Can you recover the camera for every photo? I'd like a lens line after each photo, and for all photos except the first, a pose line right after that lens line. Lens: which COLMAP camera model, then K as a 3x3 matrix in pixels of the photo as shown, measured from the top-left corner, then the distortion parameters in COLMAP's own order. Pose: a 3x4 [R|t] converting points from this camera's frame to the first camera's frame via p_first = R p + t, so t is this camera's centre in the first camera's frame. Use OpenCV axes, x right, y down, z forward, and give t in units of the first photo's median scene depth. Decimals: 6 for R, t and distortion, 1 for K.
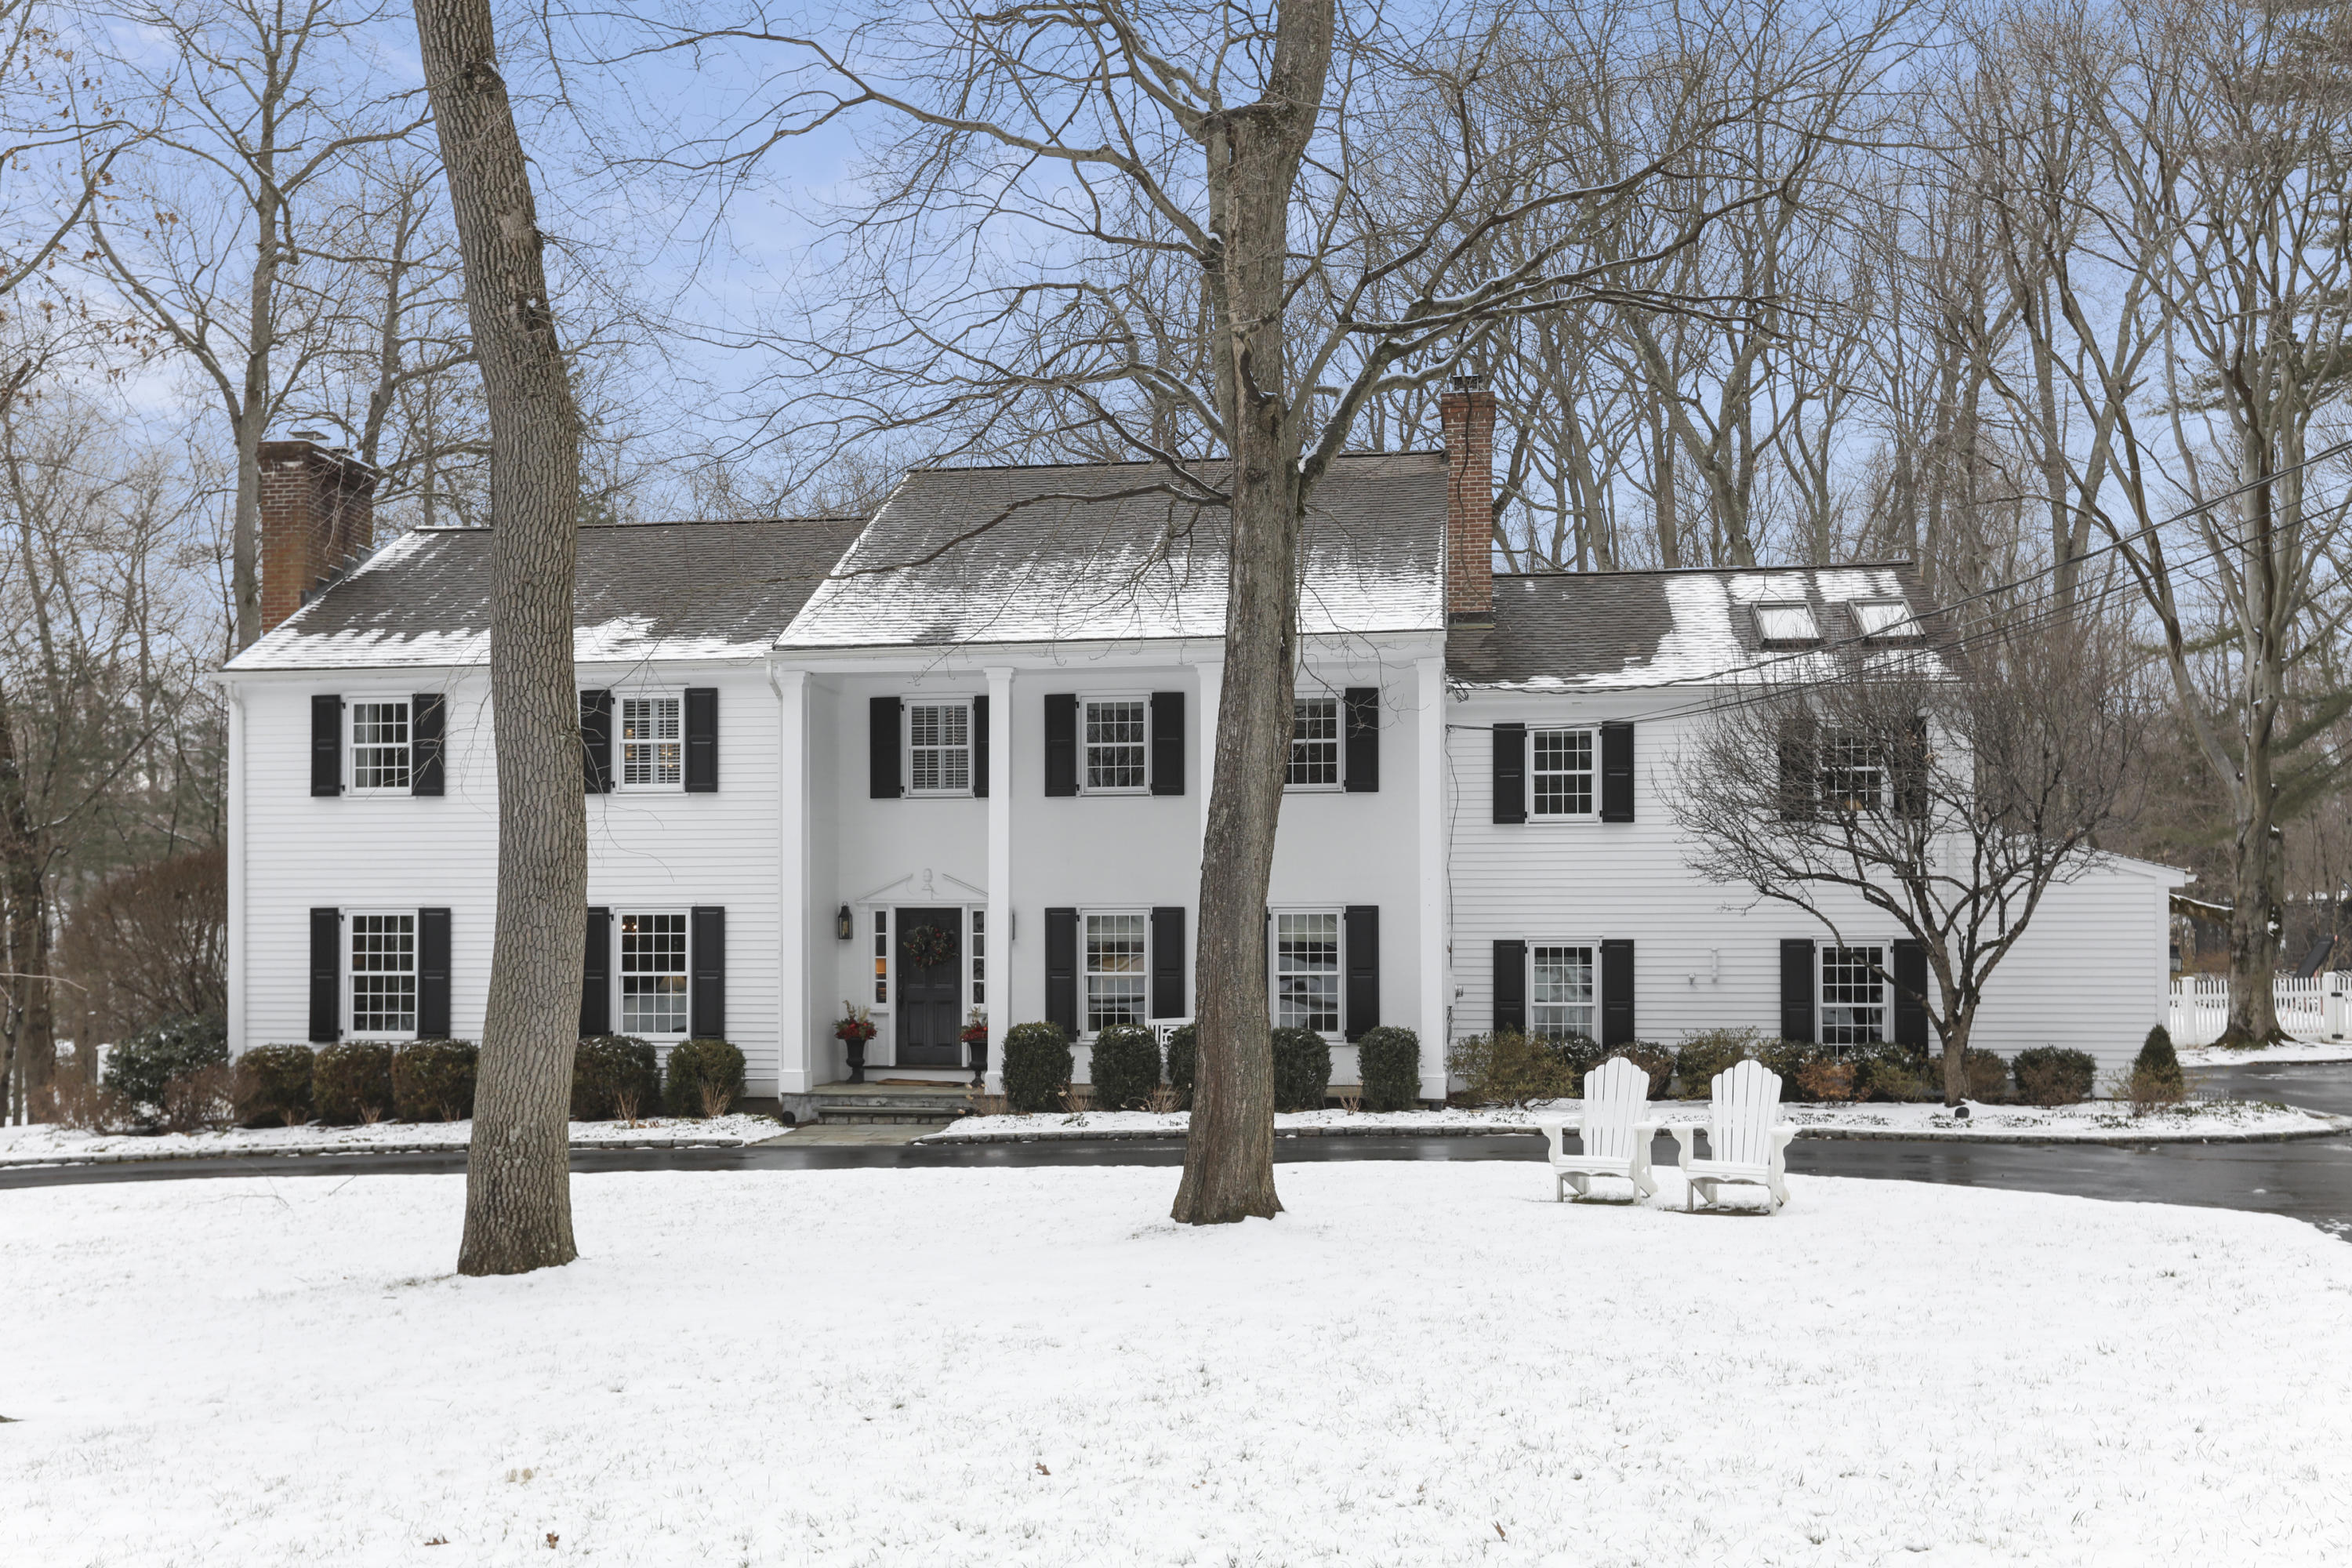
lens RADIAL K [[2123.9, 0, 1106.3], [0, 2123.9, 878.5], [0, 0, 1]] dist [0.035062, 0.001070]
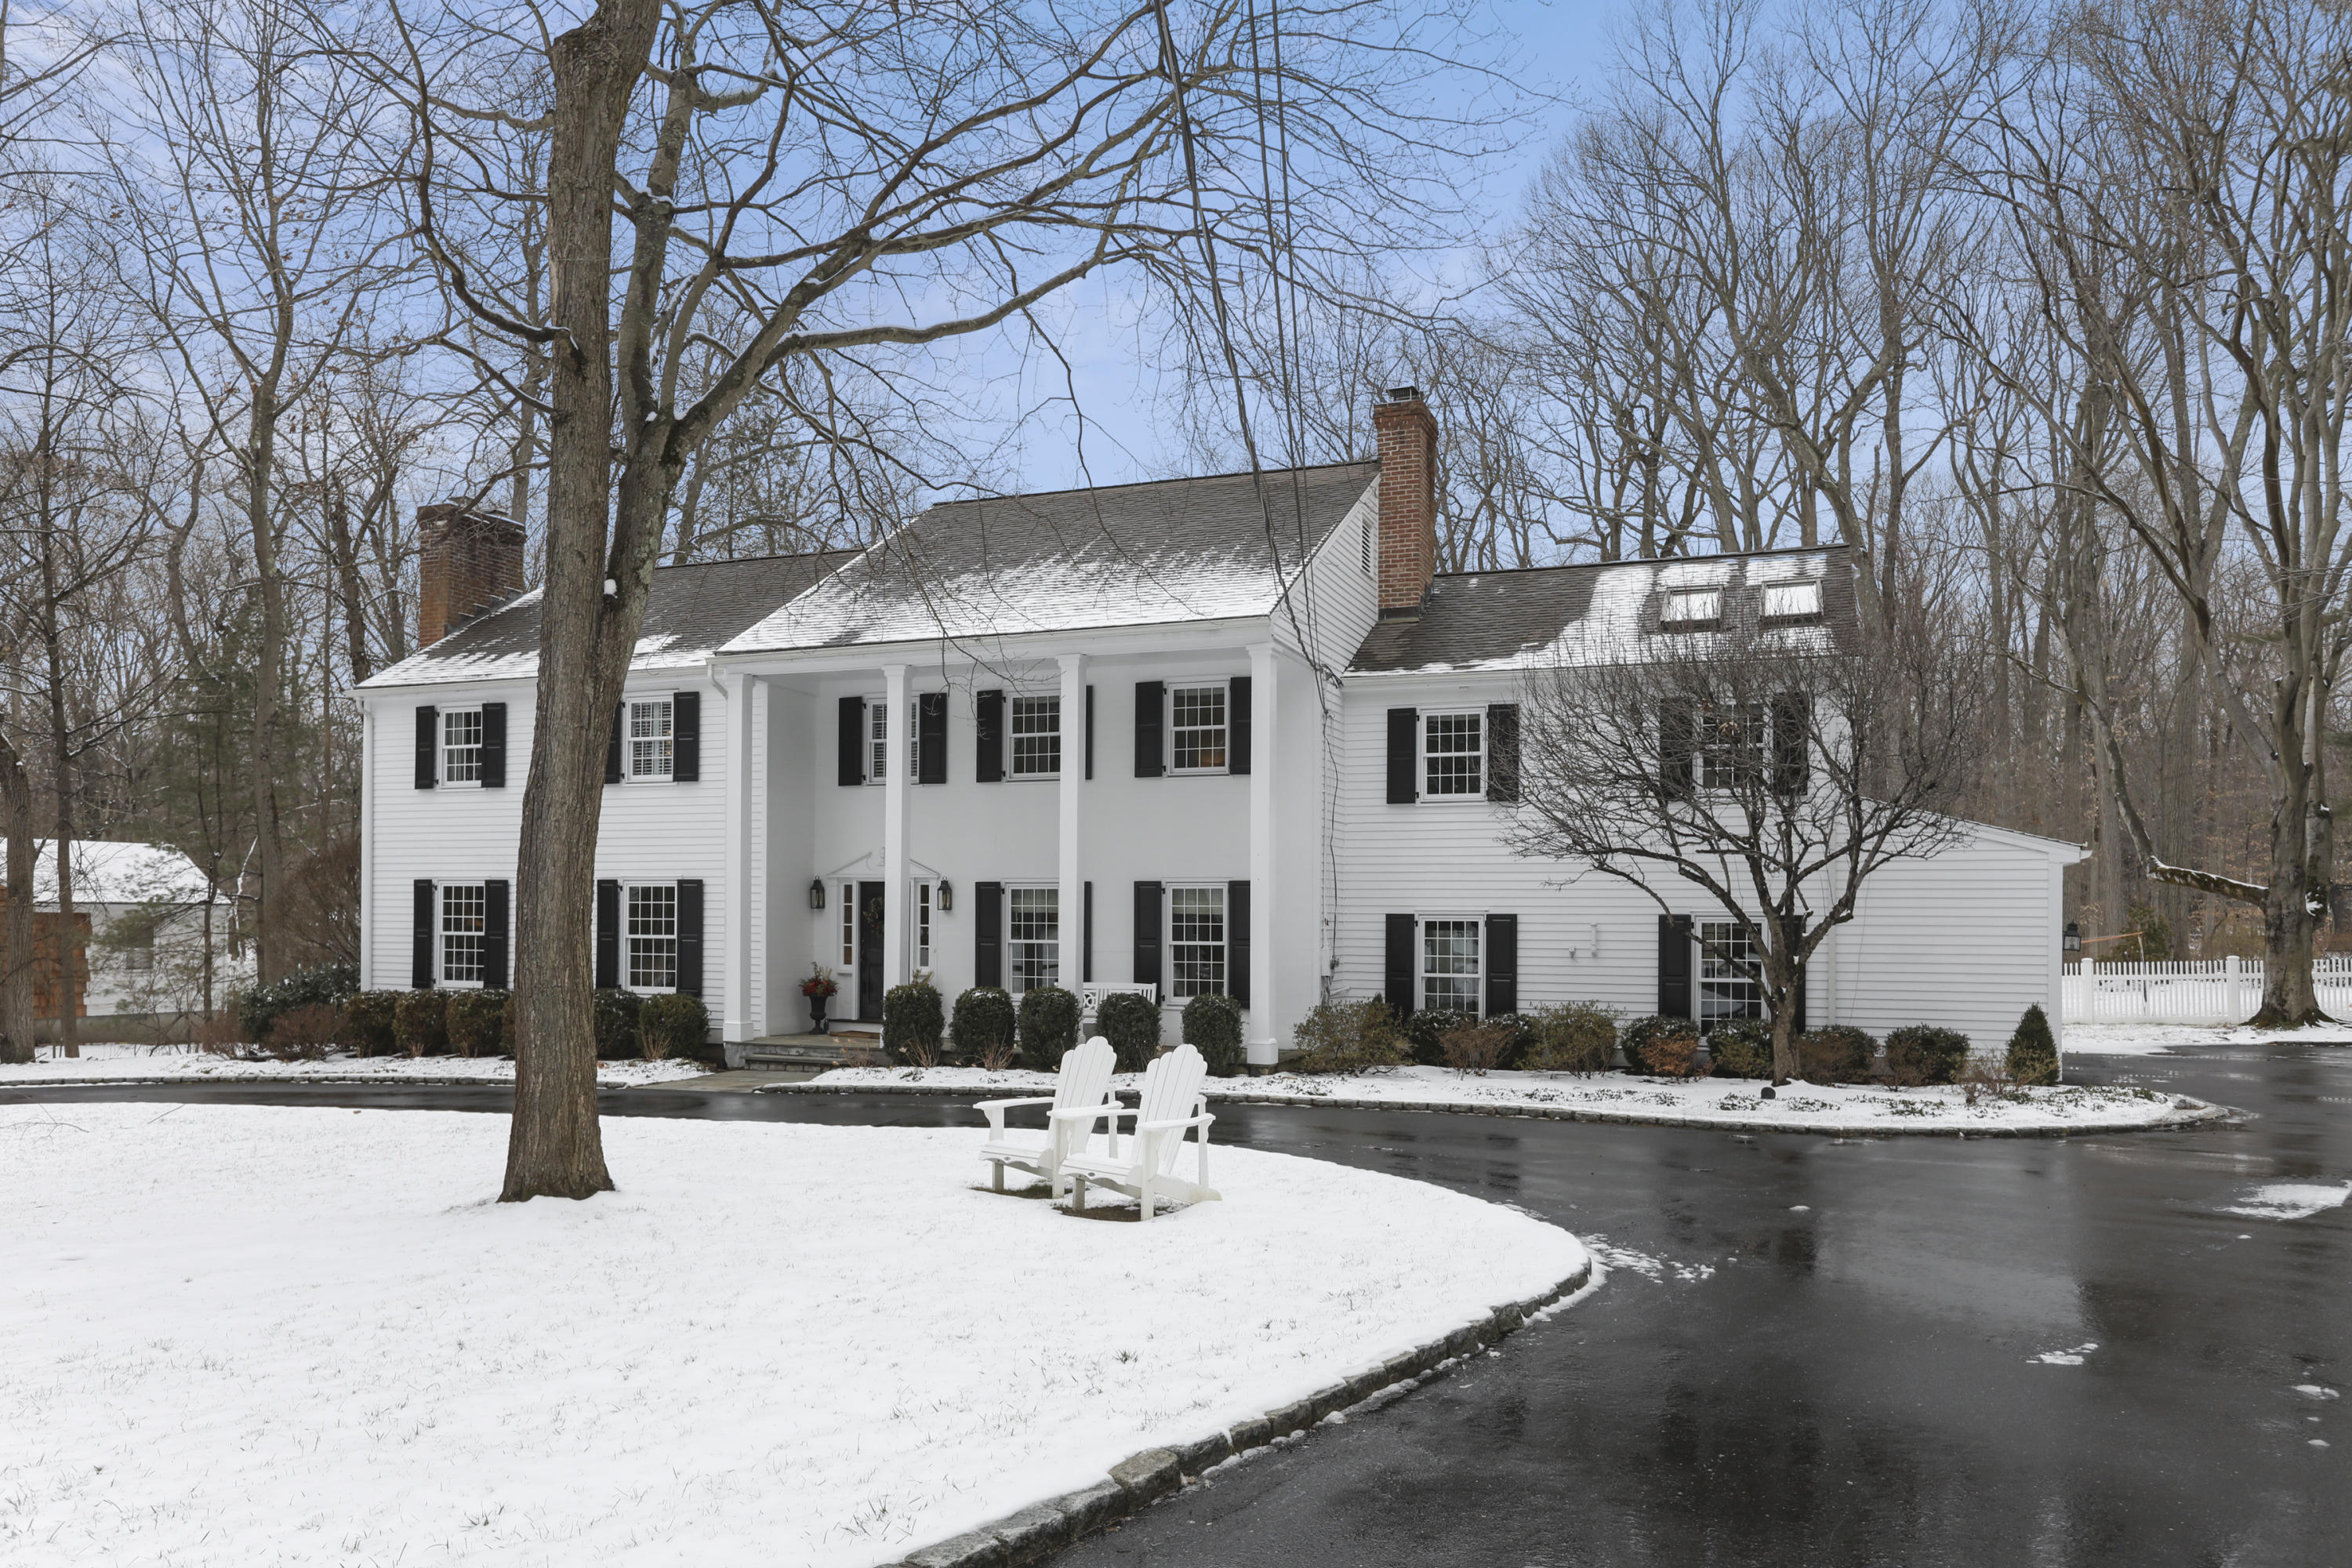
lens RADIAL K [[1627.2, 0, 1163.8], [0, 1627.2, 904.4], [0, 0, 1]] dist [0.000077, 0.005940]
pose [[0.973134, 0.006338, -0.230153, 0.265918], [-0.001164, 0.999744, 0.022613, 0.006188], [0.230238, -0.021738, 0.972892, 0.187632]]
